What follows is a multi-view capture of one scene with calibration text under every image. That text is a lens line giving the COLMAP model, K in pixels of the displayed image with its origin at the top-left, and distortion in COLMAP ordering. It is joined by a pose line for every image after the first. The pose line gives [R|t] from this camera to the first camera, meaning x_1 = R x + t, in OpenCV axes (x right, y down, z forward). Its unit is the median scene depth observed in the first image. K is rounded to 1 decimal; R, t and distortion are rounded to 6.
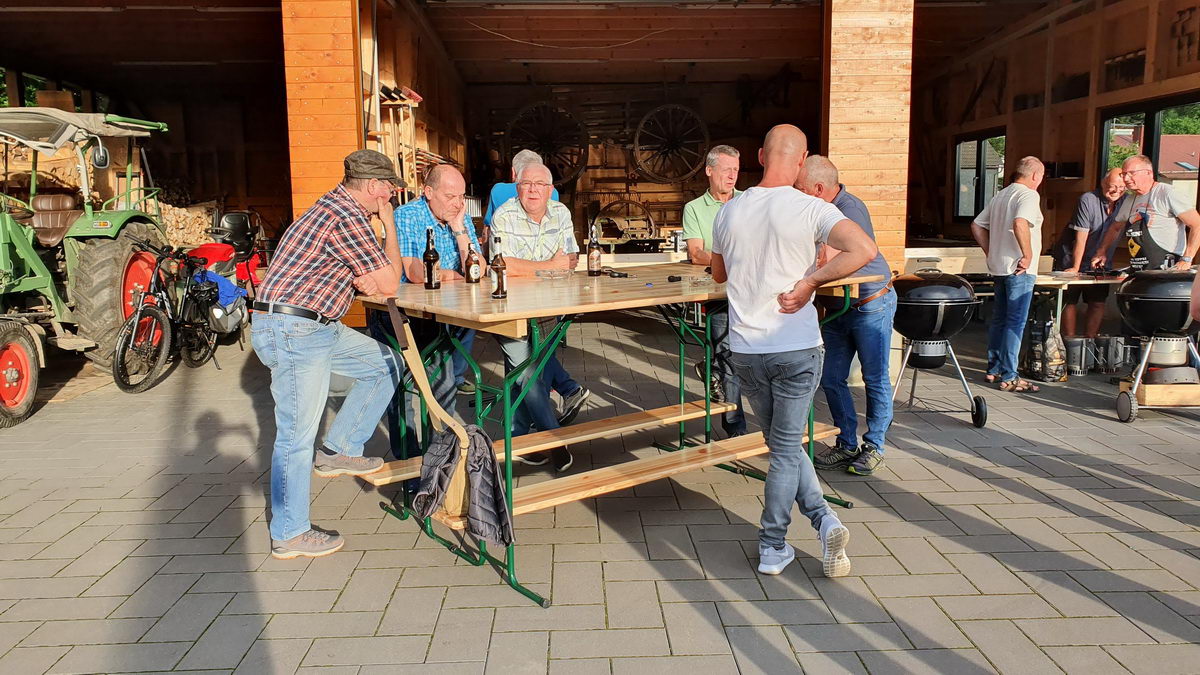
lens RADIAL K [[923.4, 0, 597.9], [0, 923.4, 336.1], [0, 0, 1]] dist [0.024956, -0.025090]
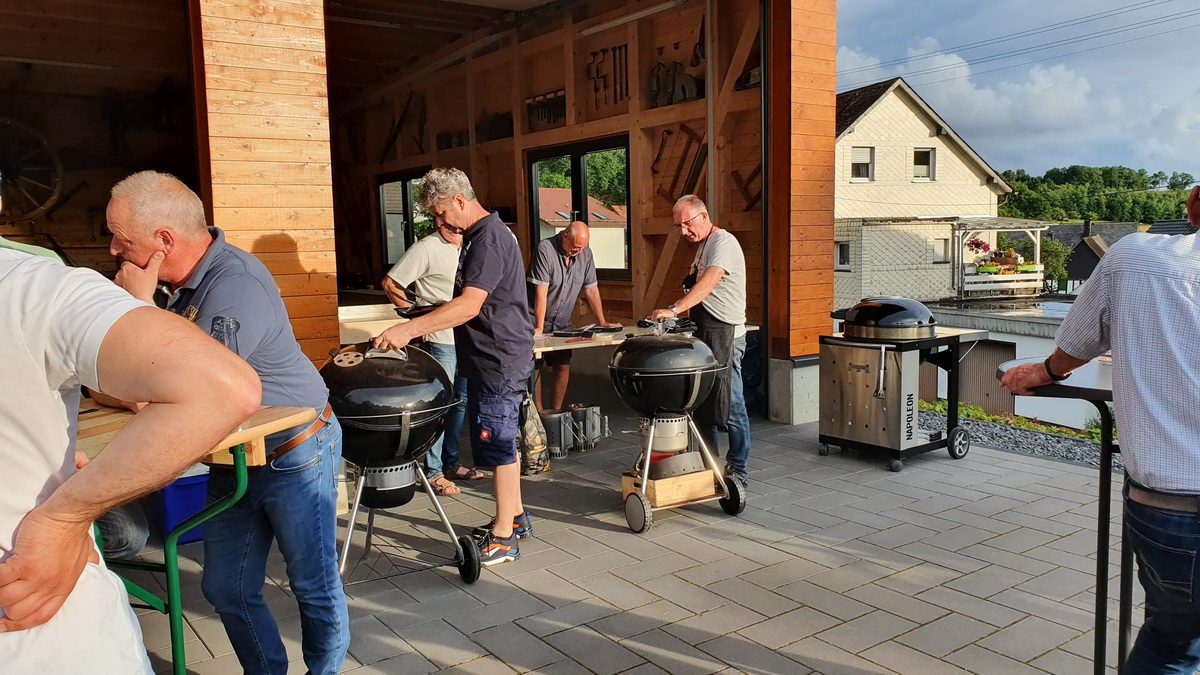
lens RADIAL K [[923.4, 0, 610.7], [0, 923.4, 332.2], [0, 0, 1]] dist [0.024956, -0.025090]
pose [[0.816595, -0.061991, 0.573873, 0.071388], [0.090677, 0.995649, -0.021478, -0.038045], [-0.570044, 0.069576, 0.818663, 0.228833]]
